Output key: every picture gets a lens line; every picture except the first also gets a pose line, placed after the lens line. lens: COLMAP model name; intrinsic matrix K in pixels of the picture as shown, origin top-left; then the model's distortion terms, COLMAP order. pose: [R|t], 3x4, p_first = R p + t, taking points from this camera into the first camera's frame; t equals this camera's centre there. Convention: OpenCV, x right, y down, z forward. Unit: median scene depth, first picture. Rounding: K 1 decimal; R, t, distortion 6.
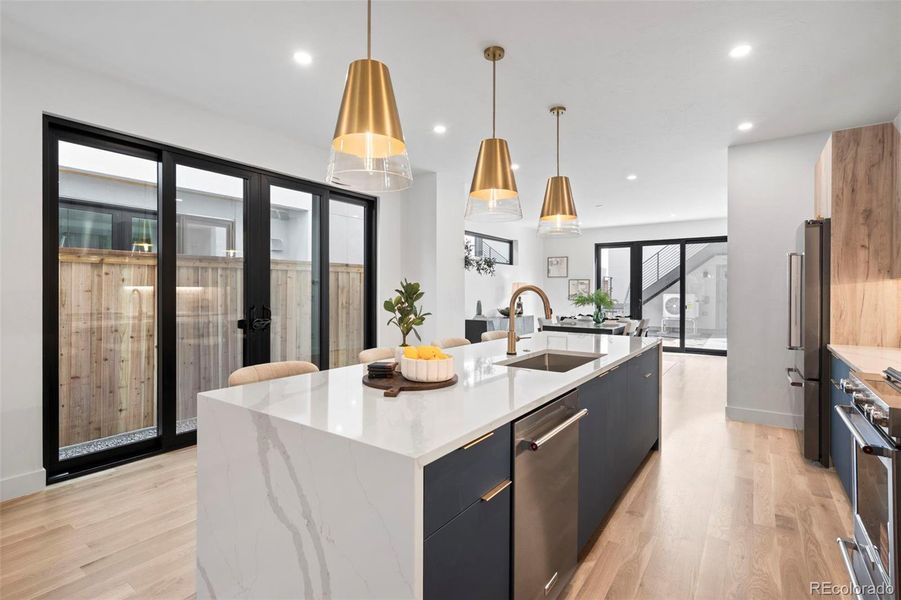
lens RADIAL K [[434.2, 0, 448.9], [0, 434.2, 291.1], [0, 0, 1]] dist [-0.018504, 0.000192]
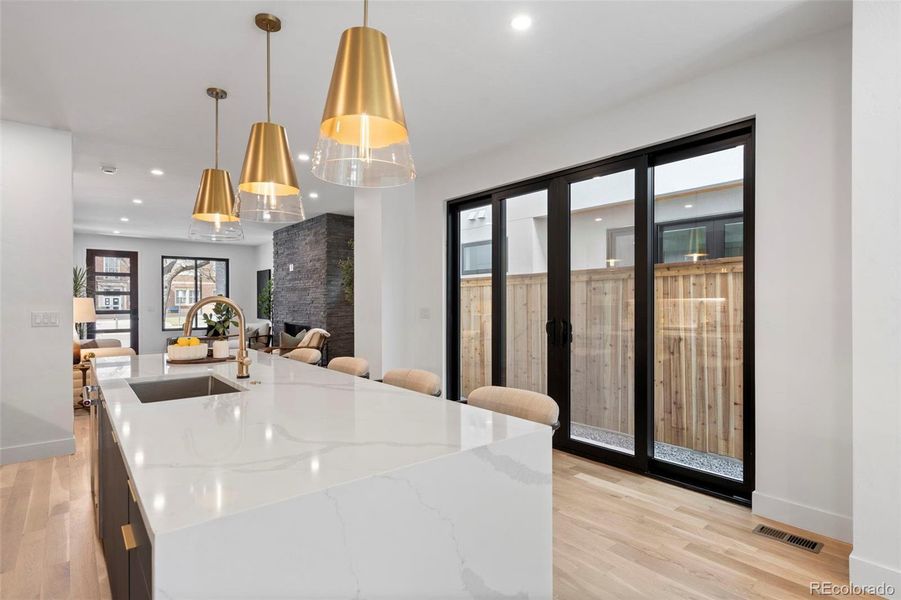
lens RADIAL K [[465.0, 0, 453.8], [0, 465.0, 306.8], [0, 0, 1]] dist [-0.003837, 0.000340]
pose [[-0.253002, 0.007031, -0.967440, 0.443693], [0.001935, 0.999975, 0.006761, -0.000279], [0.967464, -0.000161, -0.253009, 0.783175]]
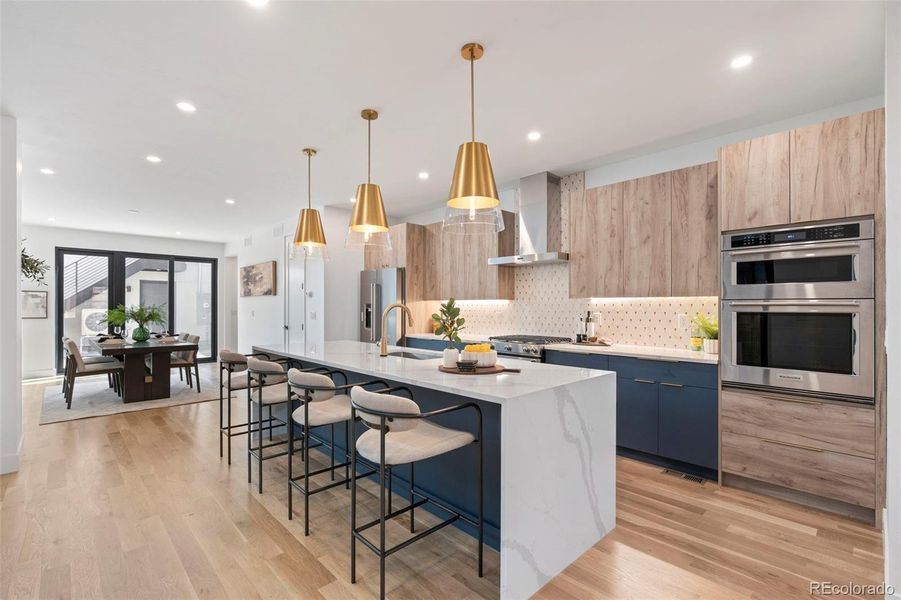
lens RADIAL K [[410.8, 0, 445.5], [0, 410.8, 304.6], [0, 0, 1]] dist [-0.000314, 0.004365]
pose [[0.191849, 0.000632, 0.981424, -0.496835], [0.000418, 1.000000, -0.000725, -0.003986], [-0.981424, 0.000550, 0.191848, 0.279493]]
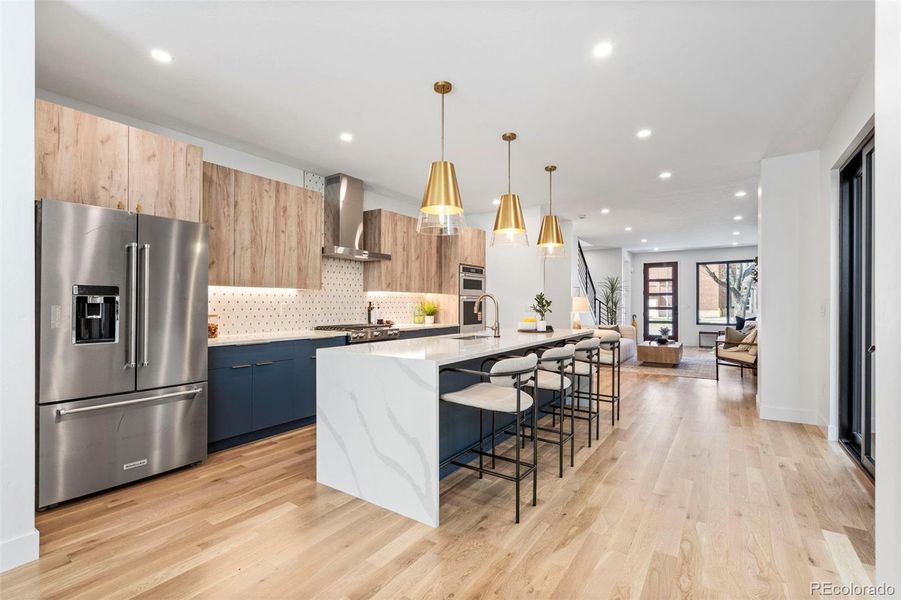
lens RADIAL K [[410.8, 0, 450.4], [0, 410.8, 299.9], [0, 0, 1]] dist [-0.000314, 0.004365]
pose [[-0.999706, -0.005405, -0.023637, 0.166846], [-0.005184, 0.999943, -0.009383, 0.012718], [0.023686, -0.009258, -0.999677, 1.193501]]
